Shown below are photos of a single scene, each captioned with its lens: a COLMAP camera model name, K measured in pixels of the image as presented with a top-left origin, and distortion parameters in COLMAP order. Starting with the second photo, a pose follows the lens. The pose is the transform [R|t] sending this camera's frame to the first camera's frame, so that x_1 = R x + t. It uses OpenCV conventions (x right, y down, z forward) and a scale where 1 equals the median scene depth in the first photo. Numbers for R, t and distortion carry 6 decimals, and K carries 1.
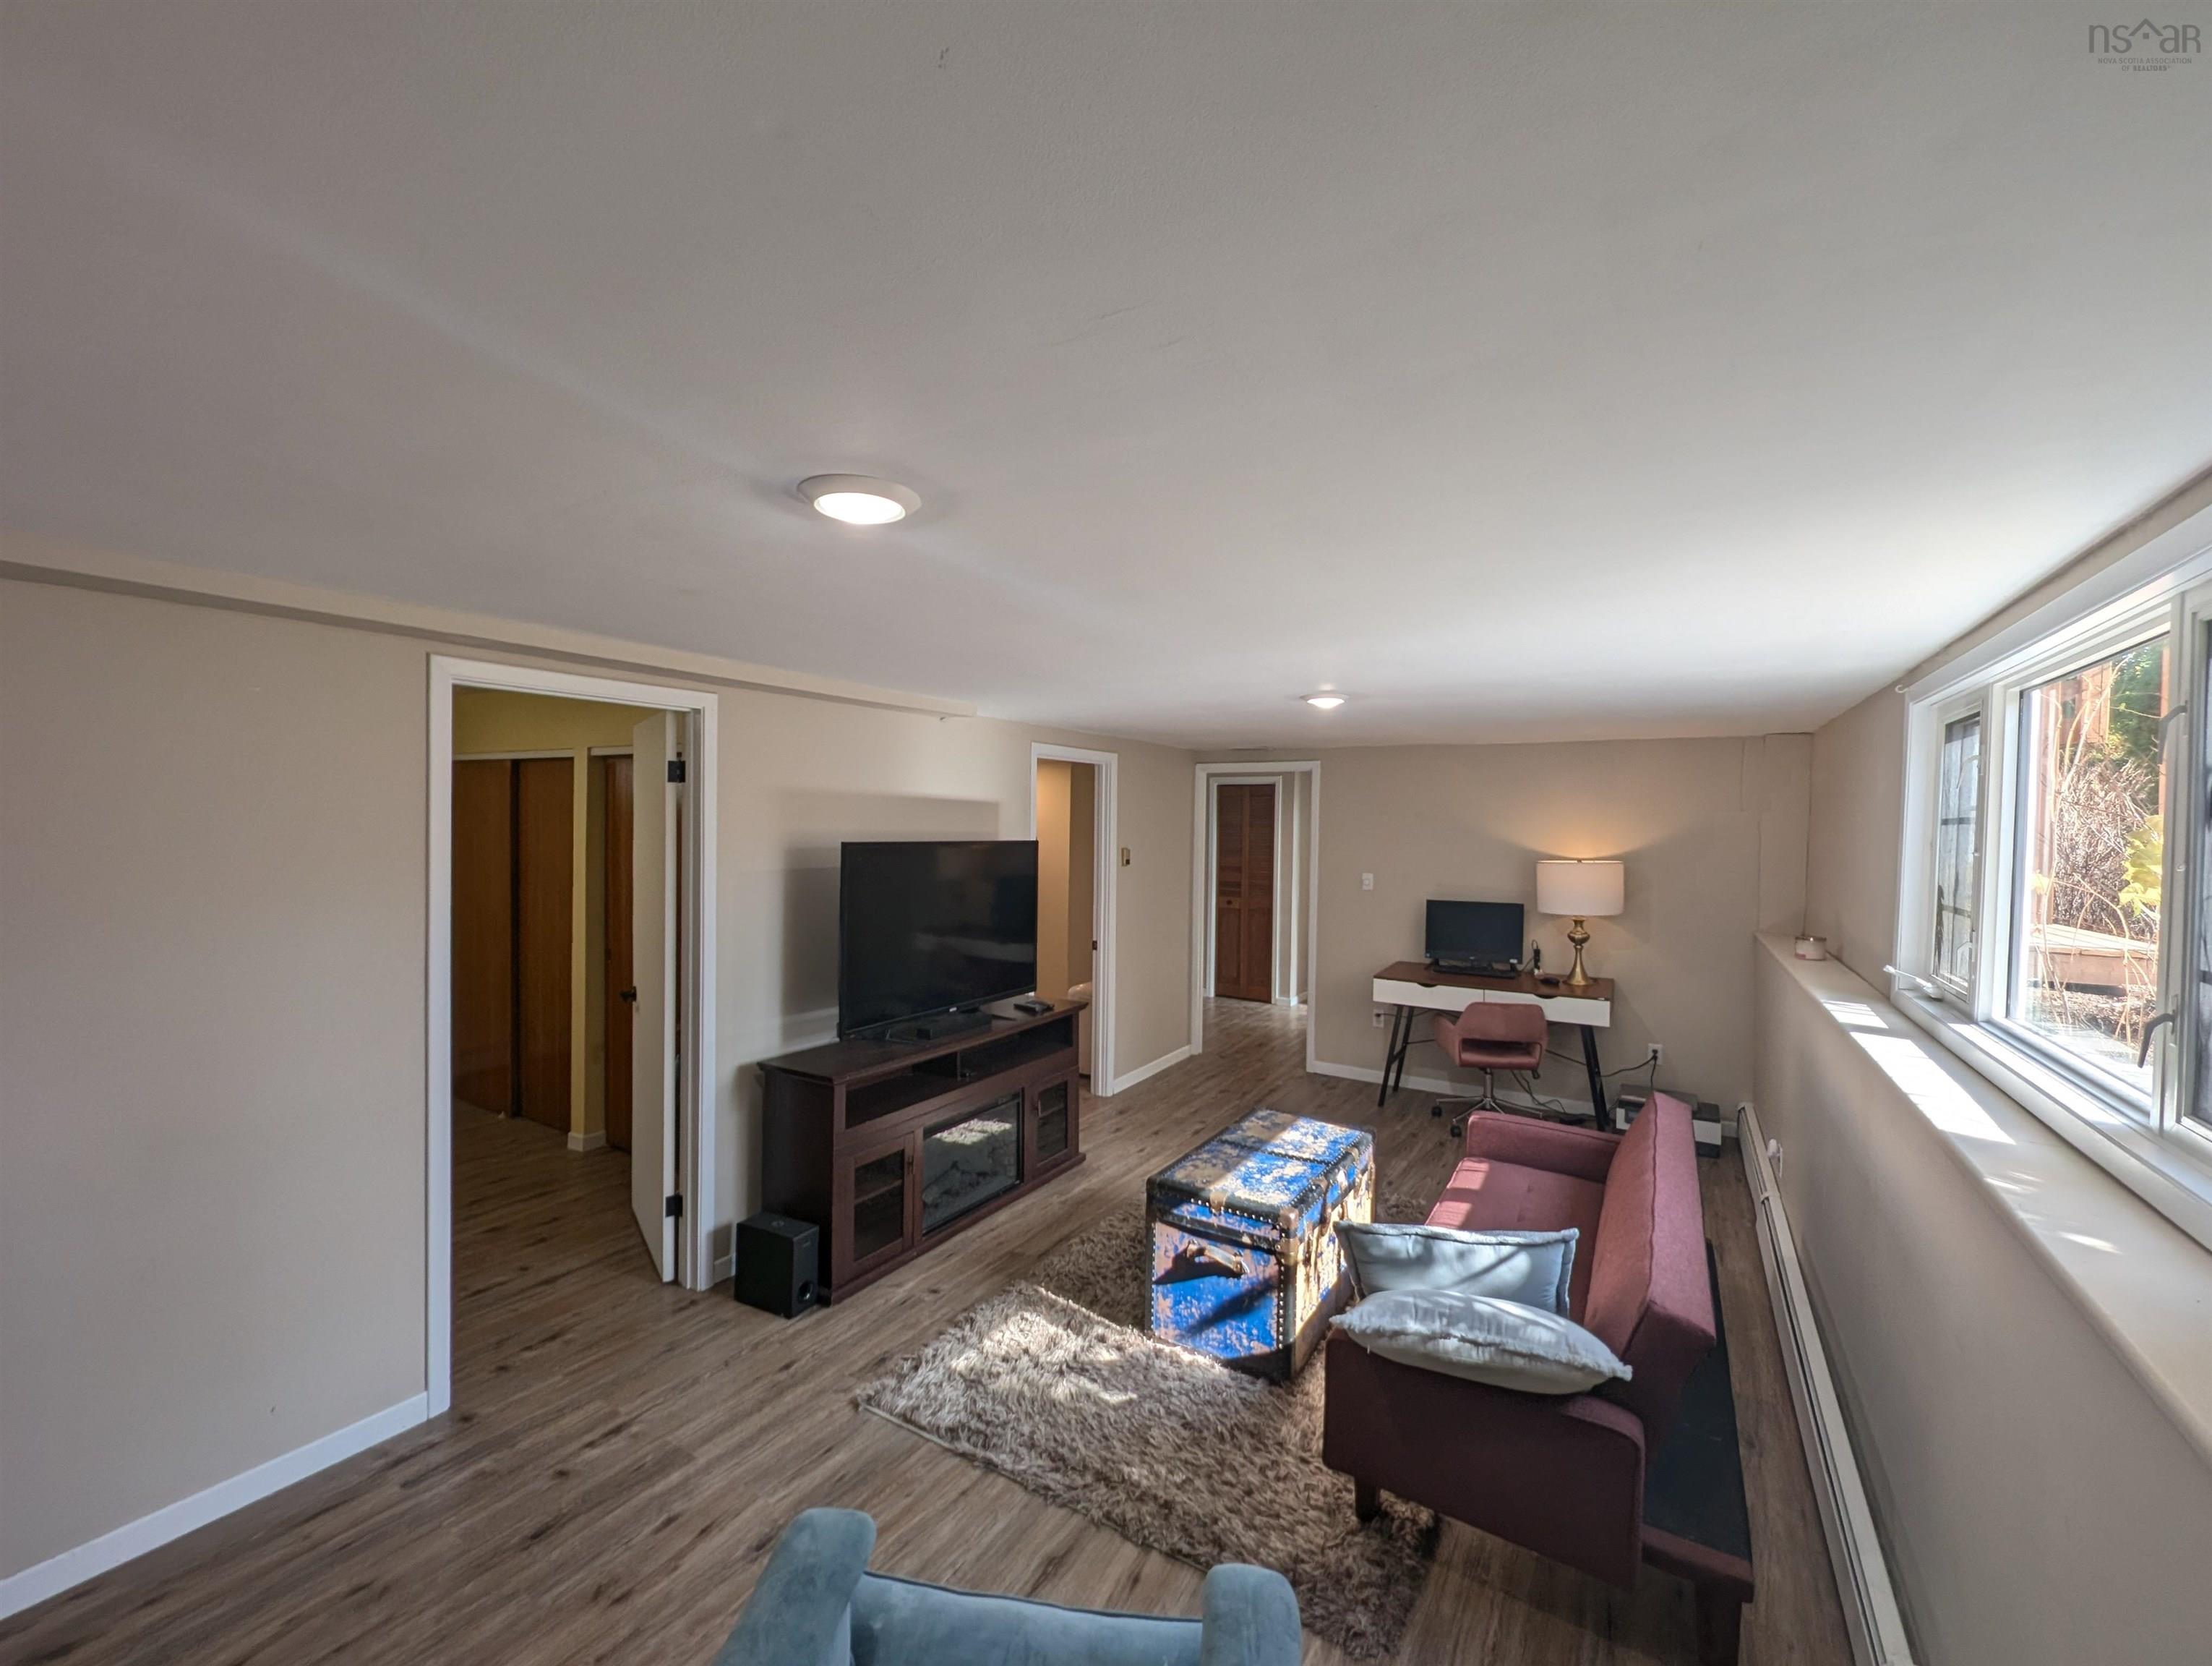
lens RADIAL K [[906.3, 0, 1104.1], [0, 906.3, 840.3], [0, 0, 1]] dist [-0.000600, -0.000062]
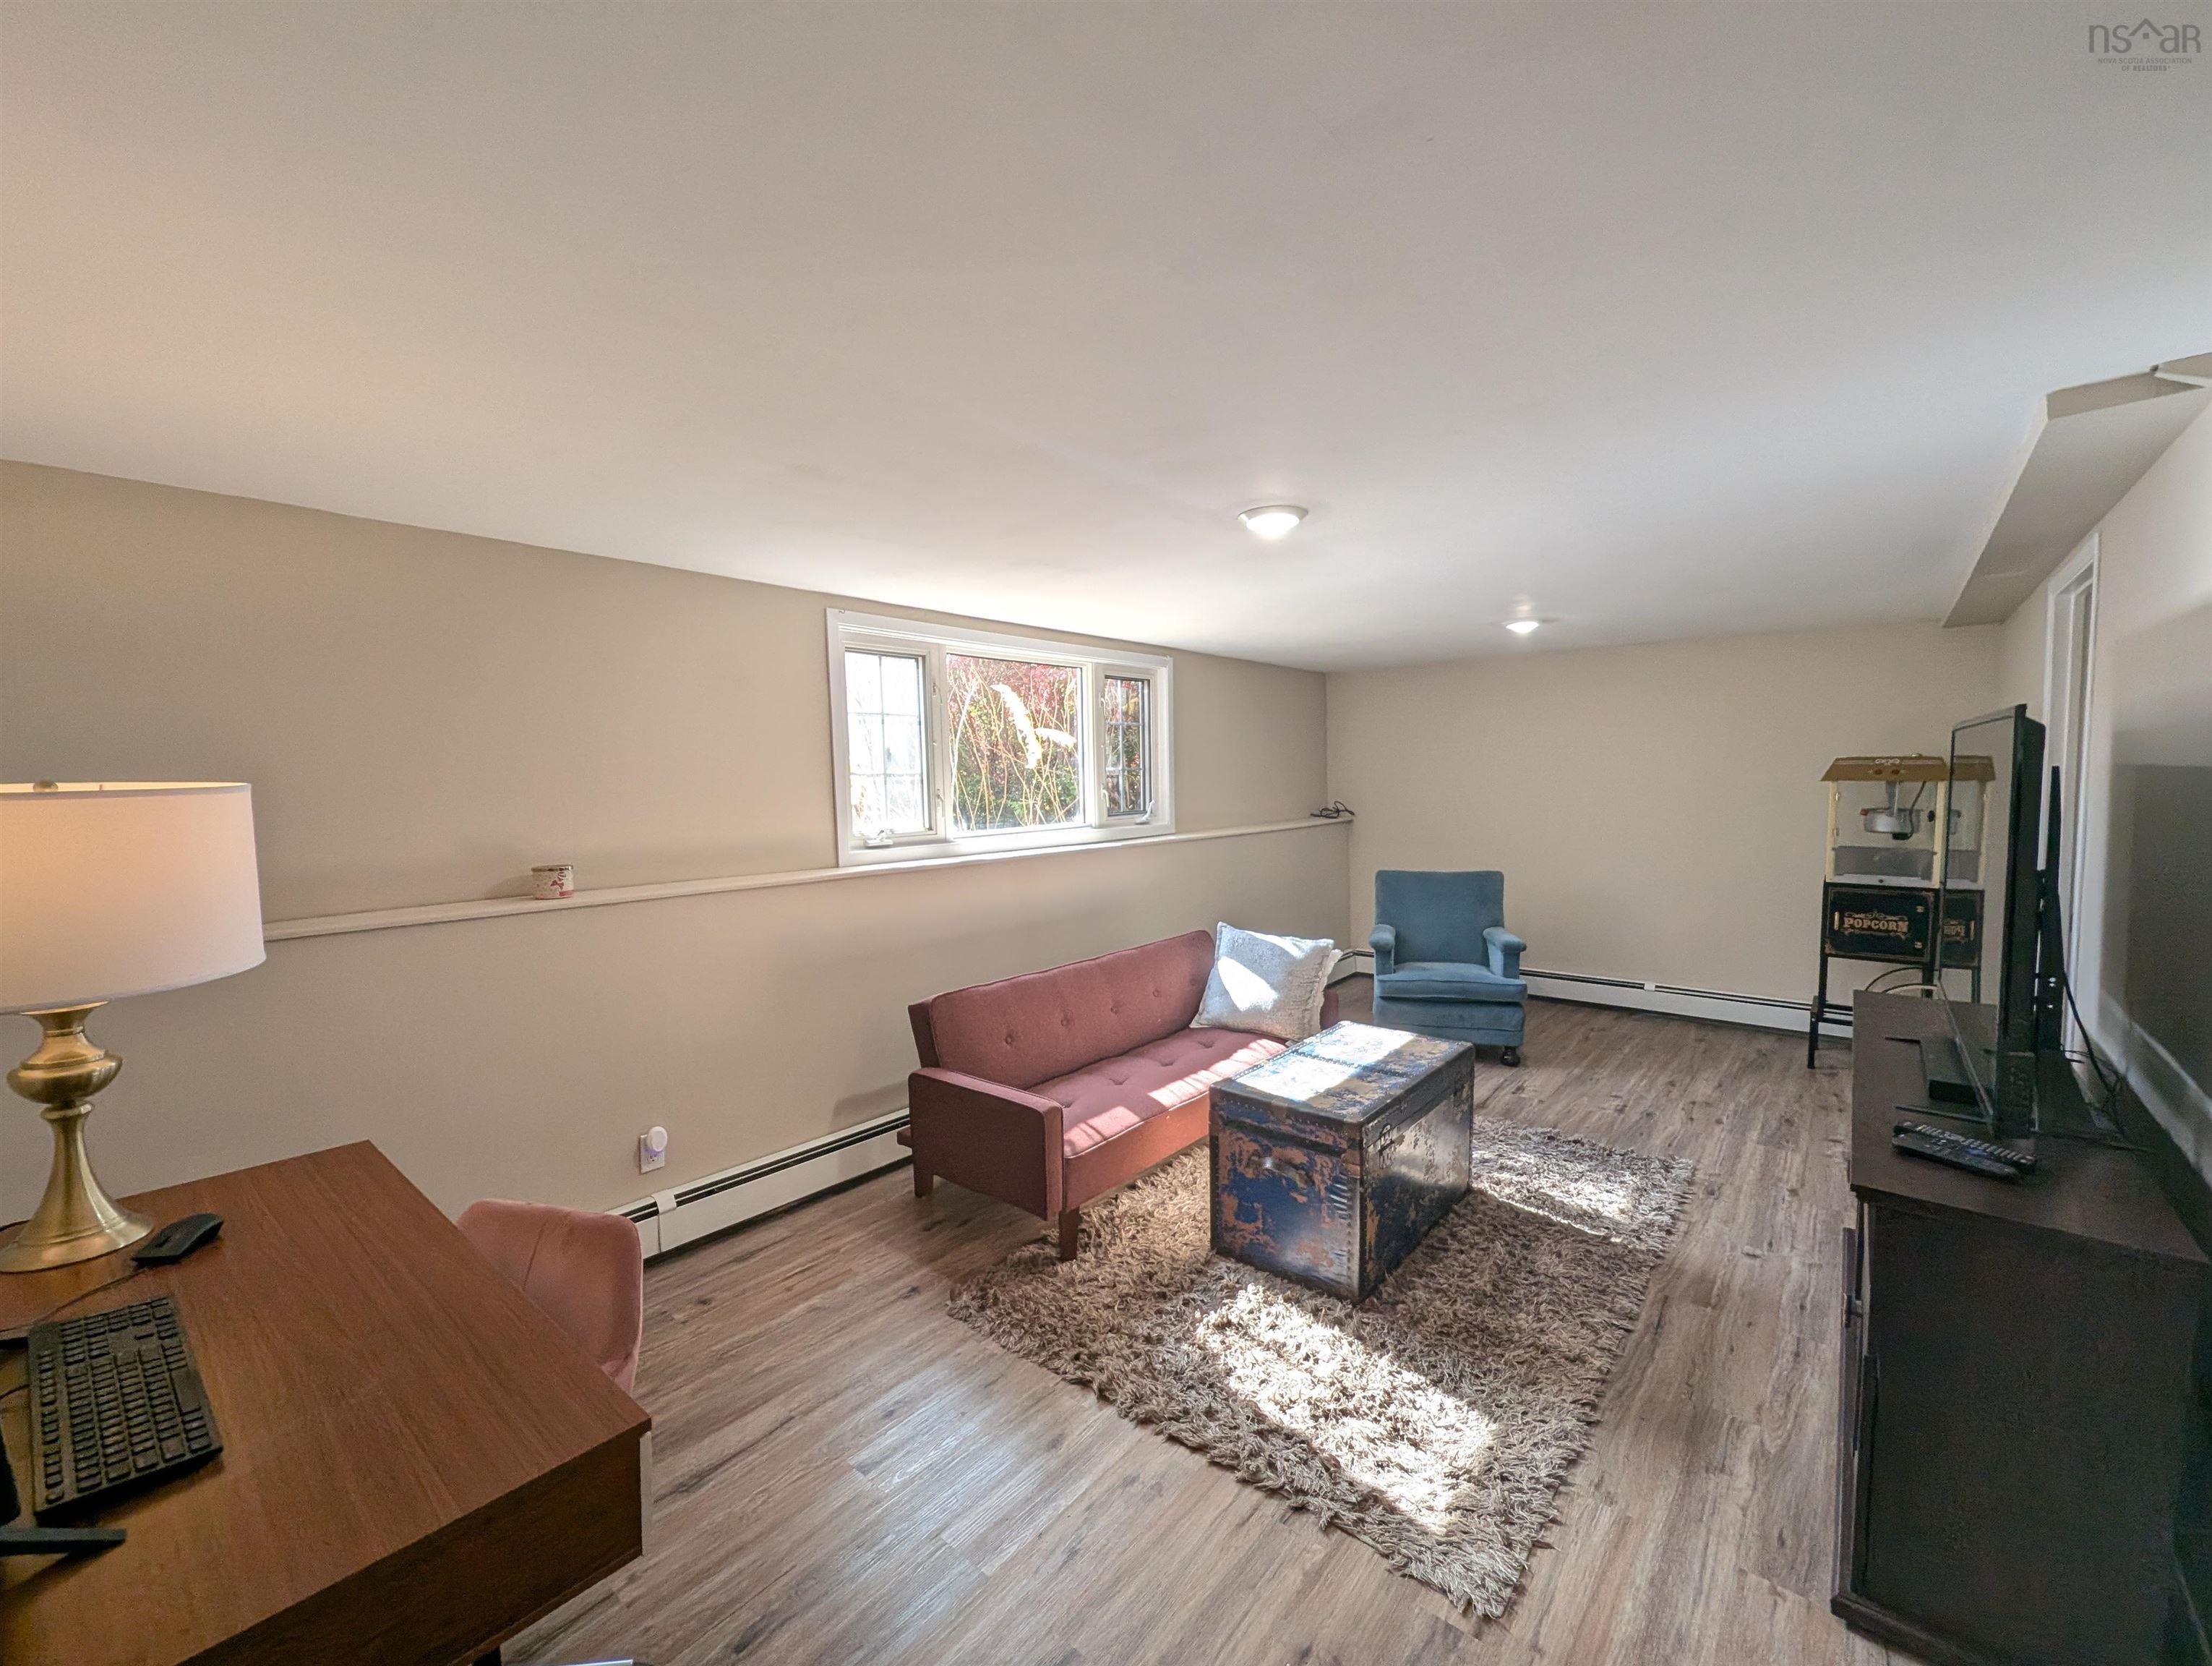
lens RADIAL K [[906.3, 0, 1110.9], [0, 906.3, 833.0], [0, 0, 1]] dist [-0.000600, -0.000062]
pose [[-0.989656, -0.008644, 0.143201, 0.288335], [0.003895, 0.996196, 0.087054, 0.023528], [-0.143409, 0.086712, -0.985858, 1.871155]]
